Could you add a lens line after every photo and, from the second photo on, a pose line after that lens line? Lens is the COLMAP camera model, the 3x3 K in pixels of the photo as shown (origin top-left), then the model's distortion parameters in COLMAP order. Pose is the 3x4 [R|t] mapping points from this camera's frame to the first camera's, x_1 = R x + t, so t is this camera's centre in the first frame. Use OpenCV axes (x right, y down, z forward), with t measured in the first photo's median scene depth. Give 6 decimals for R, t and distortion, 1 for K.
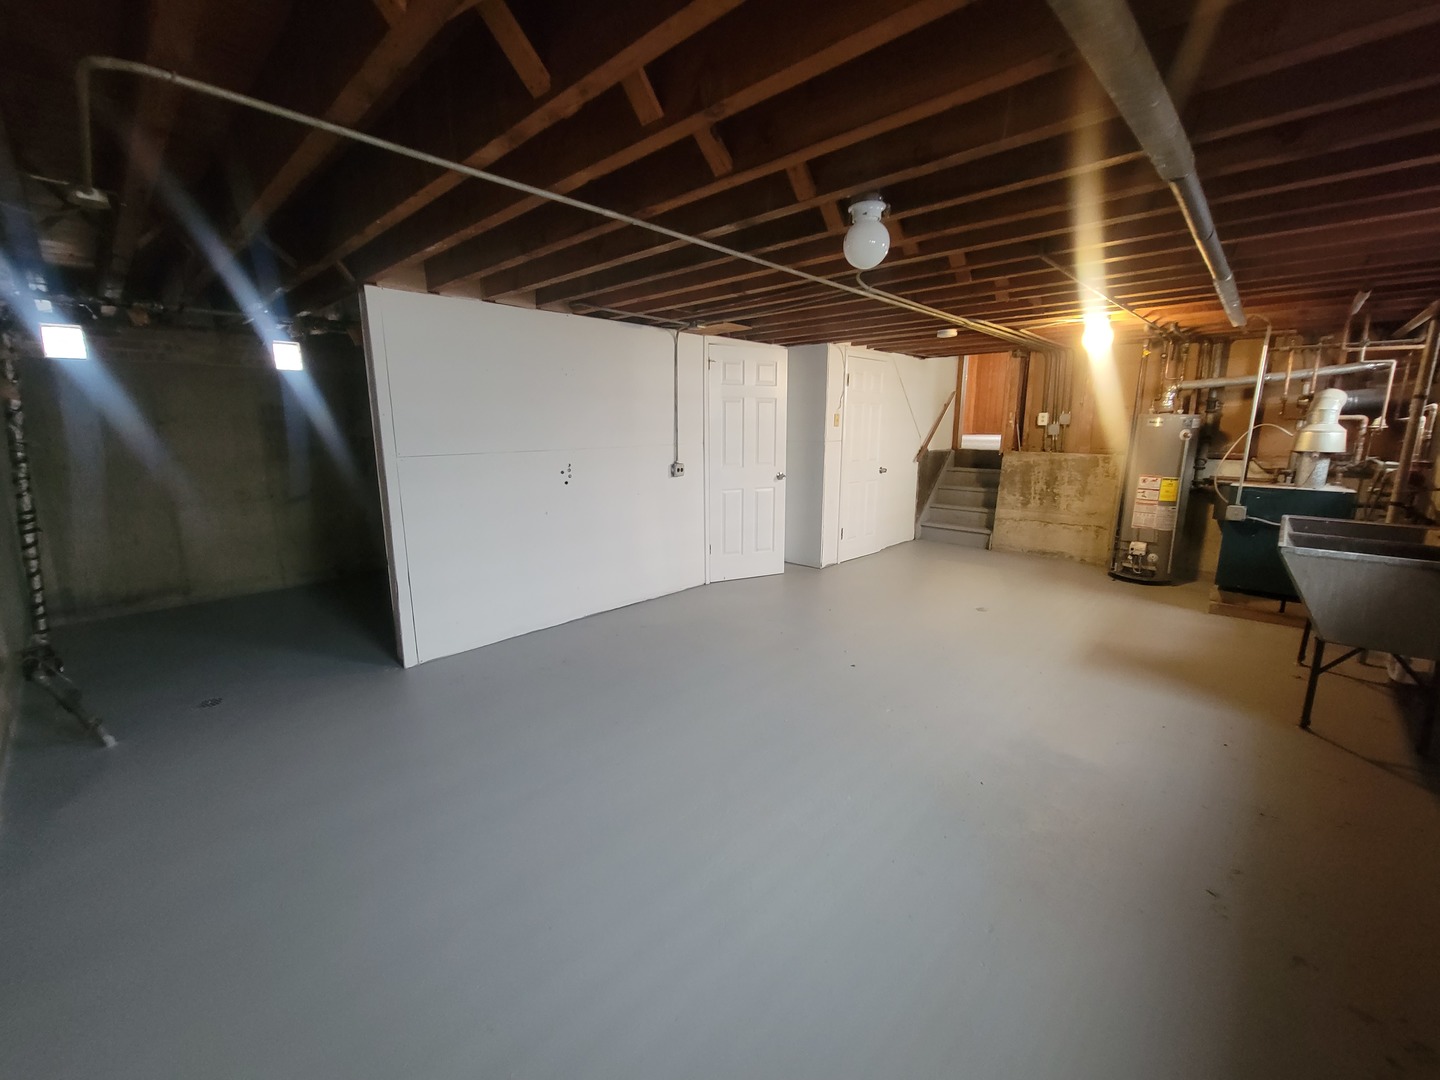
lens RADIAL K [[586.0, 0, 716.2], [0, 586.0, 534.7], [0, 0, 1]] dist [-0.005584, -0.002098]
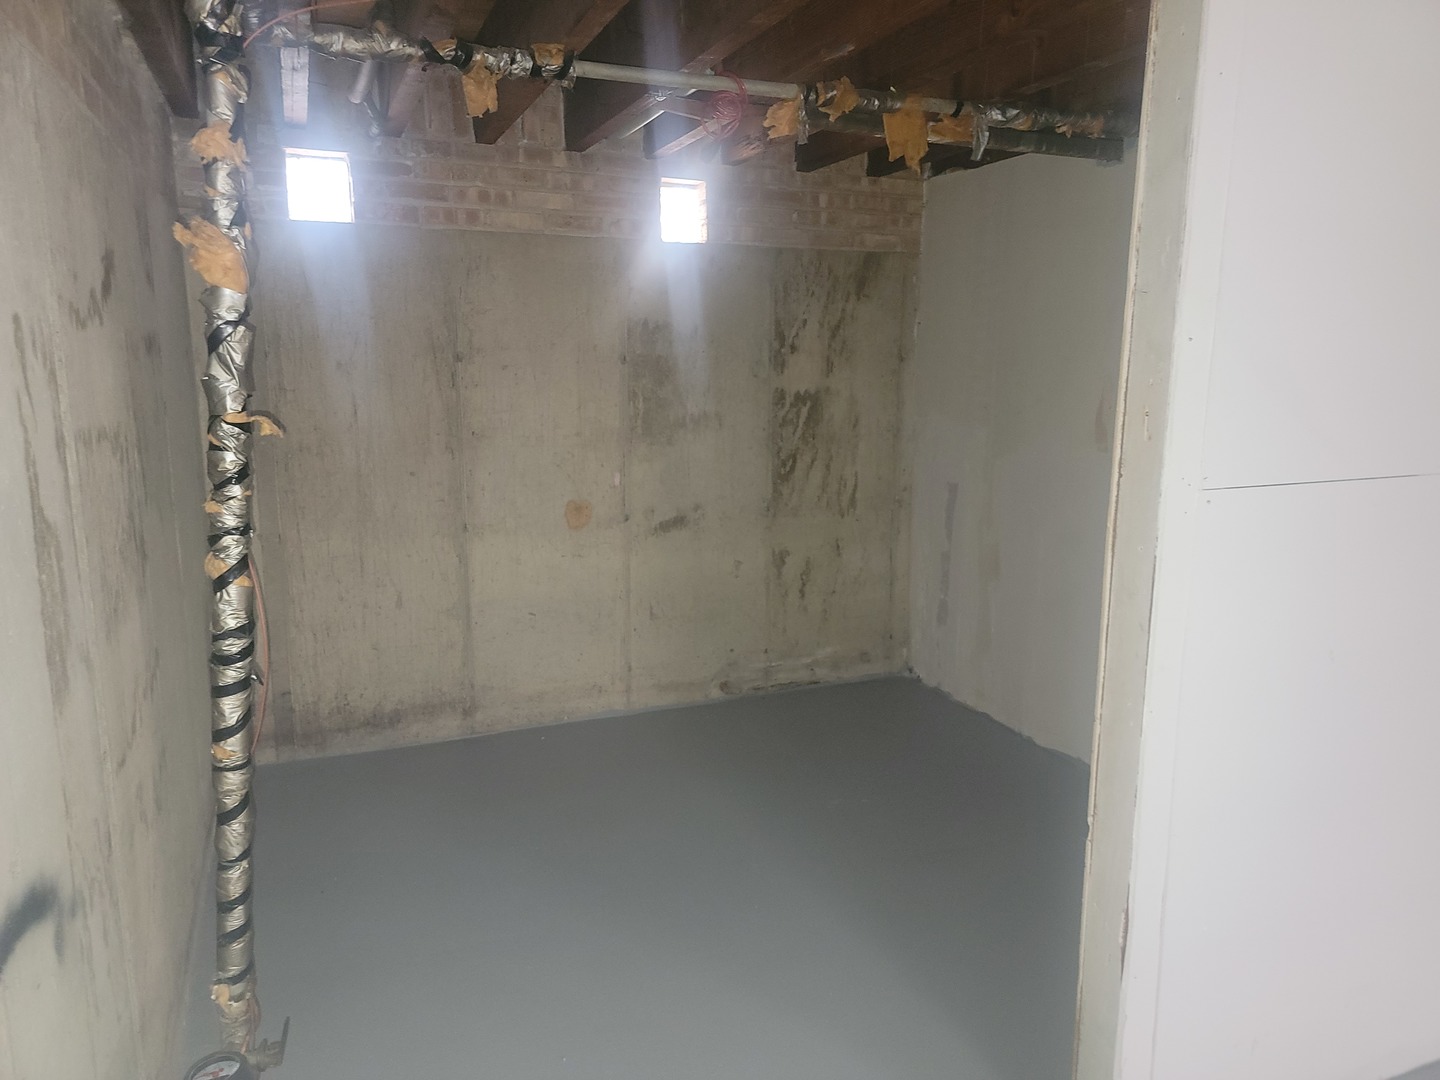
lens RADIAL K [[1018.0, 0, 722.6], [0, 1018.0, 541.4], [0, 0, 1]] dist [0.061271, -0.055189]
pose [[0.905673, 0.080035, -0.416353, -0.684393], [-0.084460, 0.996396, 0.007816, -0.115907], [0.415478, 0.028086, 0.909169, 0.570593]]
